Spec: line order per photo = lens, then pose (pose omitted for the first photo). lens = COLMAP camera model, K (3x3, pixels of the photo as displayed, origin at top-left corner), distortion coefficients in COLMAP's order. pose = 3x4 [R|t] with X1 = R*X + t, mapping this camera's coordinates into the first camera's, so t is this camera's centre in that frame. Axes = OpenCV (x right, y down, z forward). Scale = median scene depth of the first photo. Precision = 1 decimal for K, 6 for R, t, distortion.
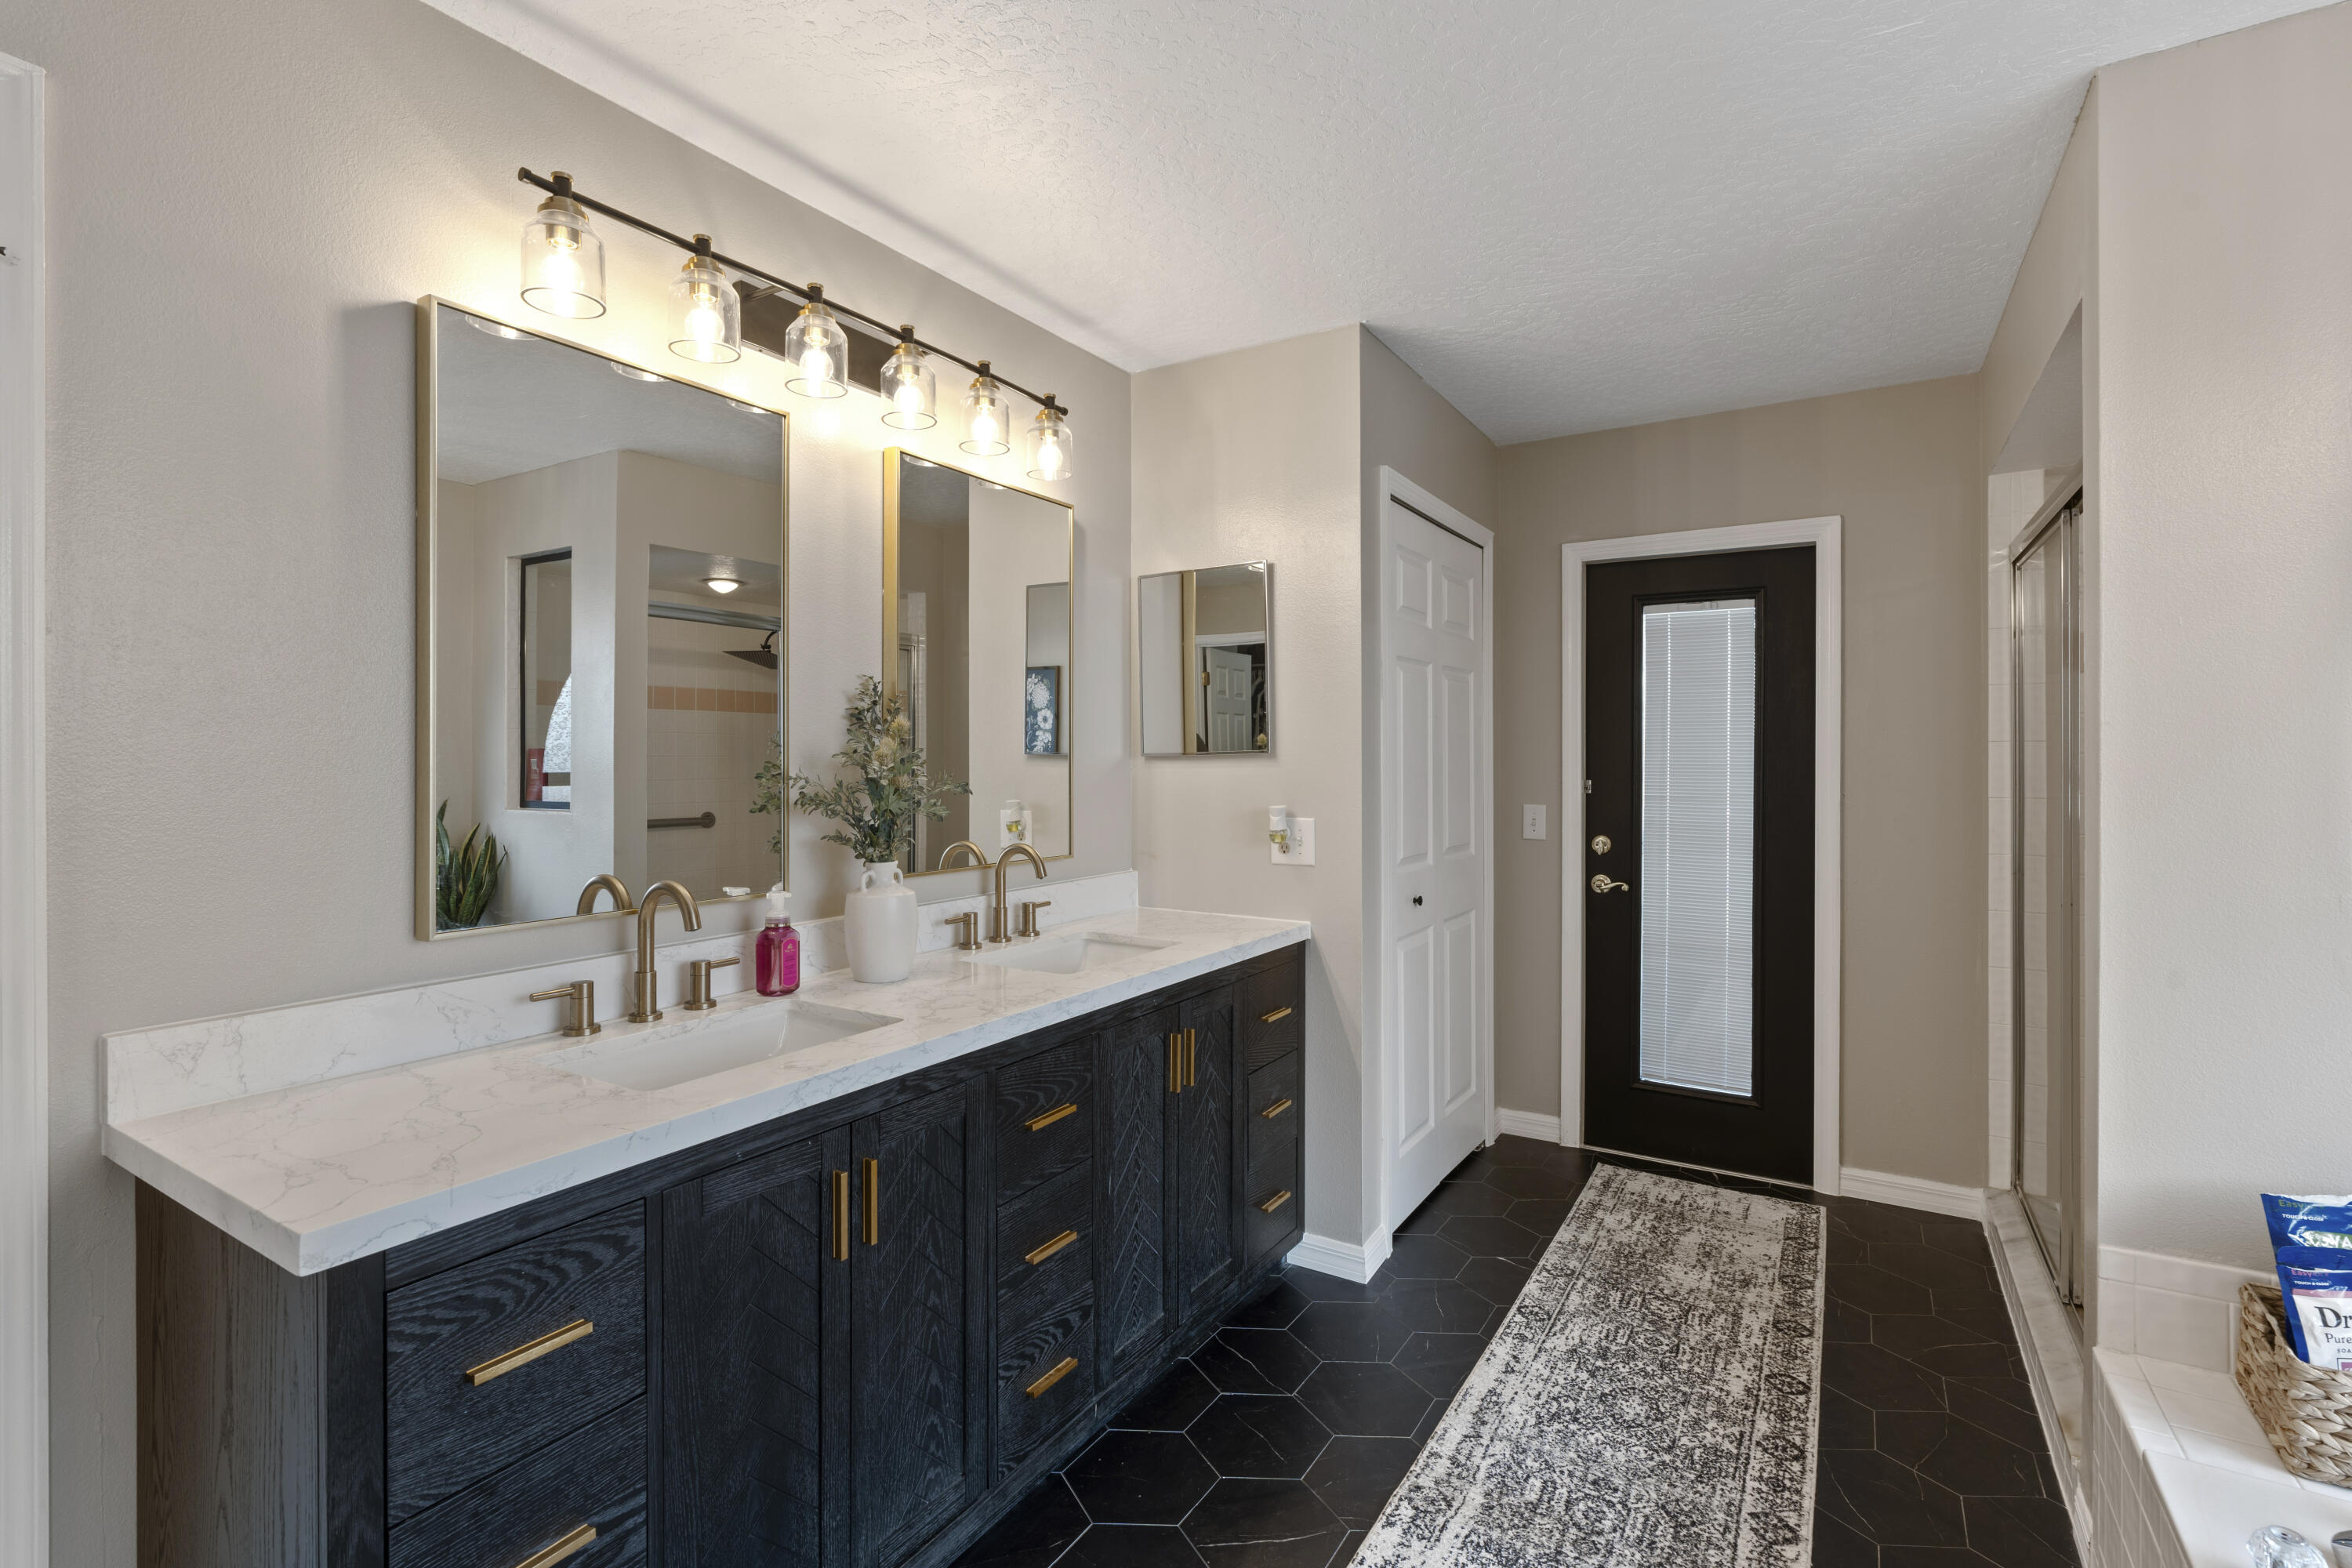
lens RADIAL K [[1070.8, 0, 1174.0], [0, 1070.8, 754.0], [0, 0, 1]] dist [-0.004260, 0.000765]
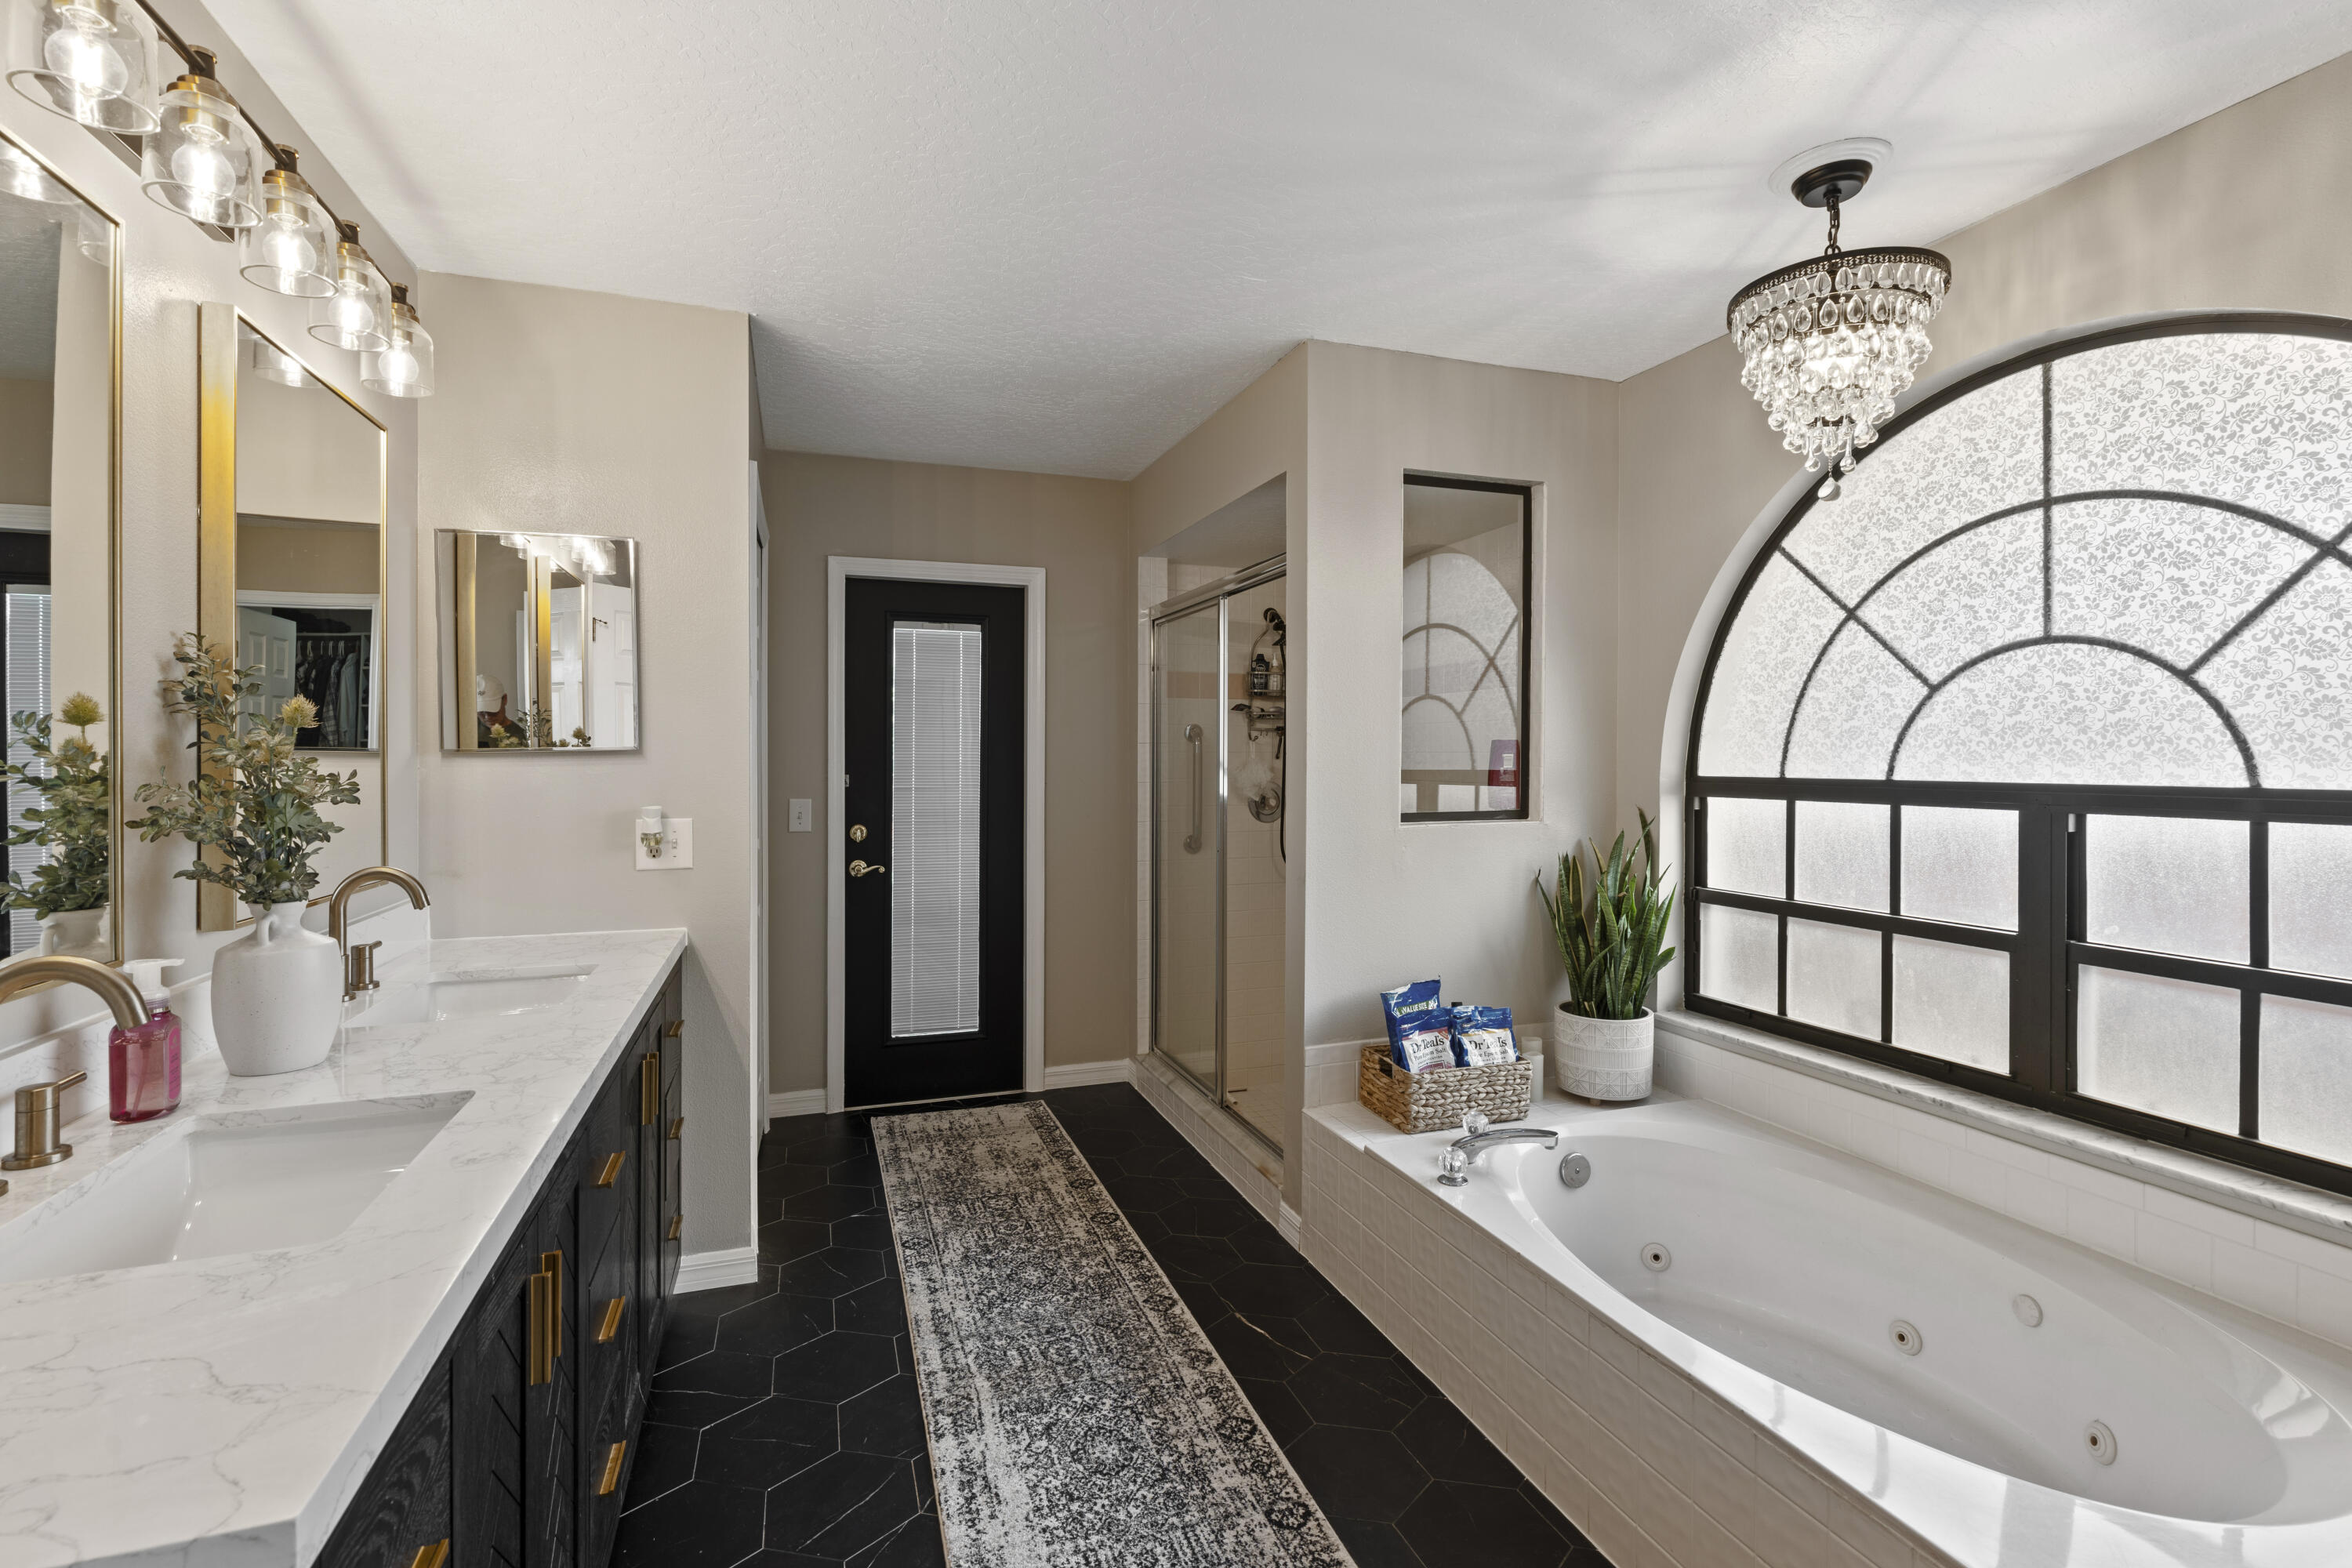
lens RADIAL K [[1070.8, 0, 1179.2], [0, 1070.8, 760.2], [0, 0, 1]] dist [-0.004260, 0.000765]
pose [[0.620957, -0.004320, 0.783833, -0.379716], [-0.003116, 0.999963, 0.007980, -0.000352], [-0.783838, -0.007398, 0.620921, 0.080222]]
